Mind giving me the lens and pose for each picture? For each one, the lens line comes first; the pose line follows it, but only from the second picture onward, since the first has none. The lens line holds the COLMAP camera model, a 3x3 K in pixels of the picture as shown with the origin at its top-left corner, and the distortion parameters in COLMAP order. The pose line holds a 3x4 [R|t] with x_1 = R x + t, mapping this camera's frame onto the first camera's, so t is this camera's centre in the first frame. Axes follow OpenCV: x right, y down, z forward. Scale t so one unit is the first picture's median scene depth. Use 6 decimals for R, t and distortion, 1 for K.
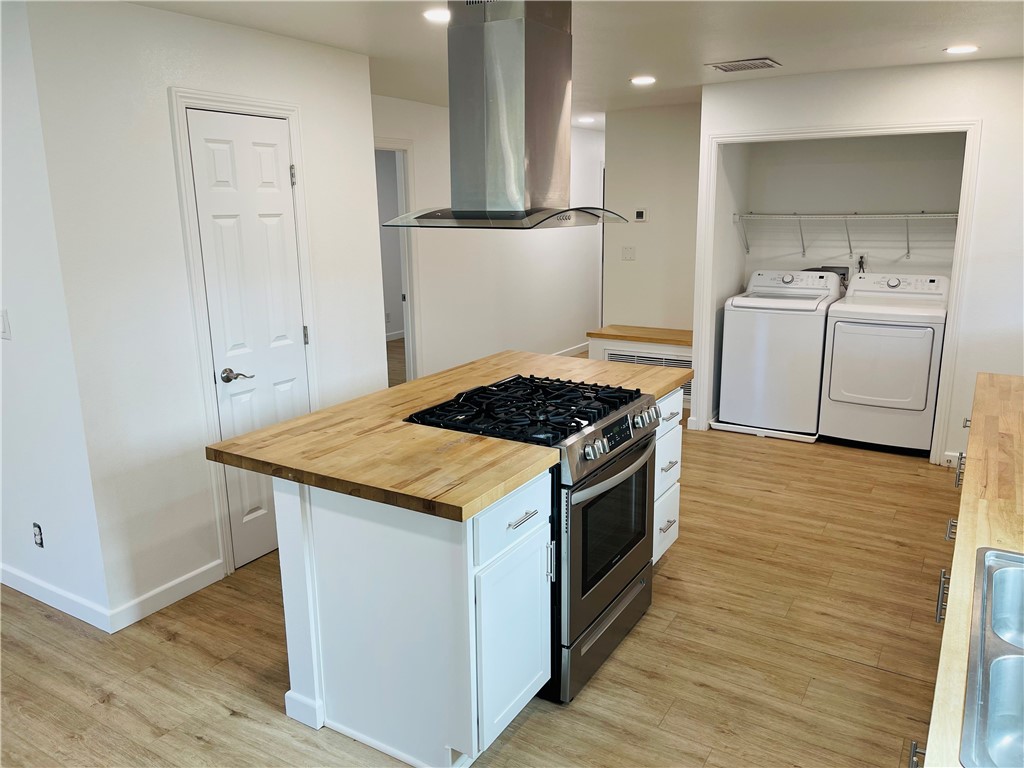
lens RADIAL K [[772.8, 0, 512.0], [0, 772.8, 384.0], [0, 0, 1]] dist [0.040038, -0.007138]
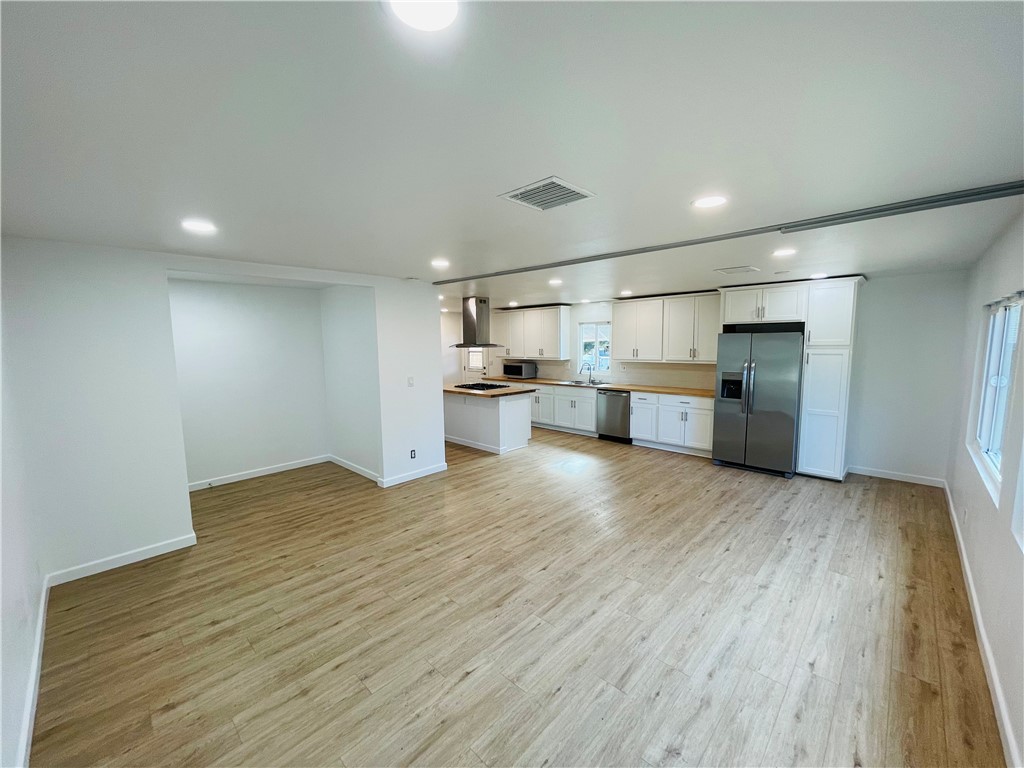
lens RADIAL K [[413.0, 0, 512.0], [0, 413.0, 384.0], [0, 0, 1]] dist [-0.001067, -0.000067]
pose [[0.212452, -0.088107, 0.973191, -1.182008], [0.238100, 0.970577, 0.035892, -0.014209], [-0.947720, 0.224091, 0.227179, 0.151081]]
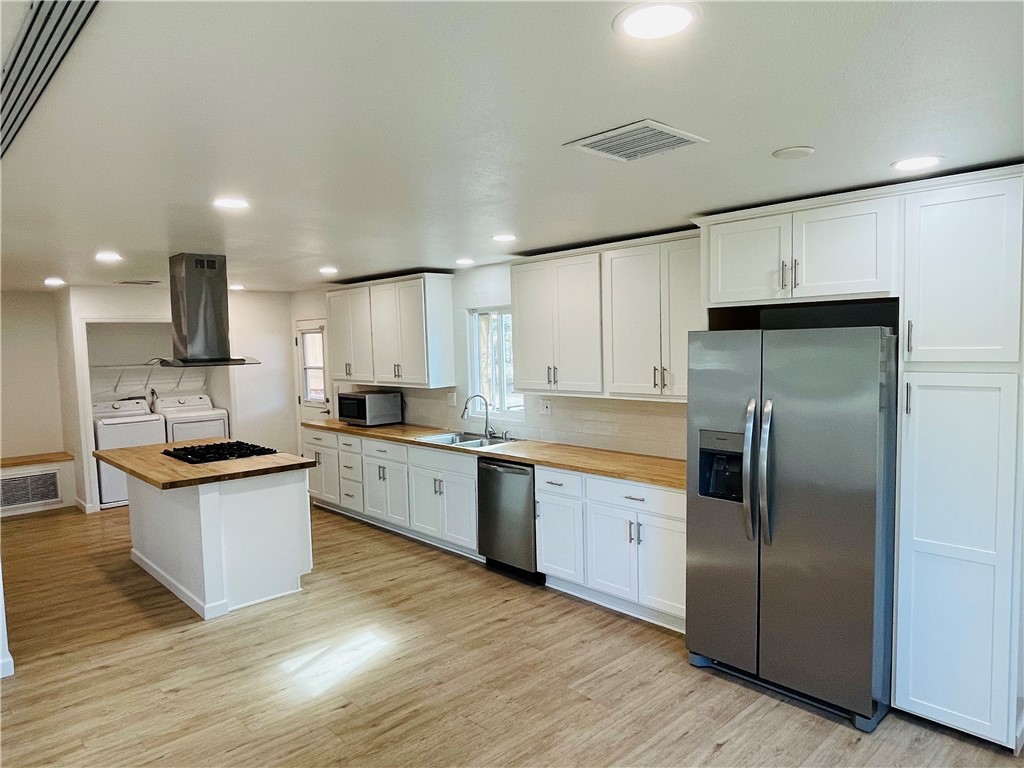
lens RADIAL K [[667.1, 0, 512.0], [0, 667.1, 384.0], [0, 0, 1]] dist [0.002444, -0.002480]
pose [[0.260658, -0.053615, 0.963941, -0.759572], [0.246090, 0.969165, -0.012639, 0.036172], [-0.933540, 0.240511, 0.265815, -0.115932]]
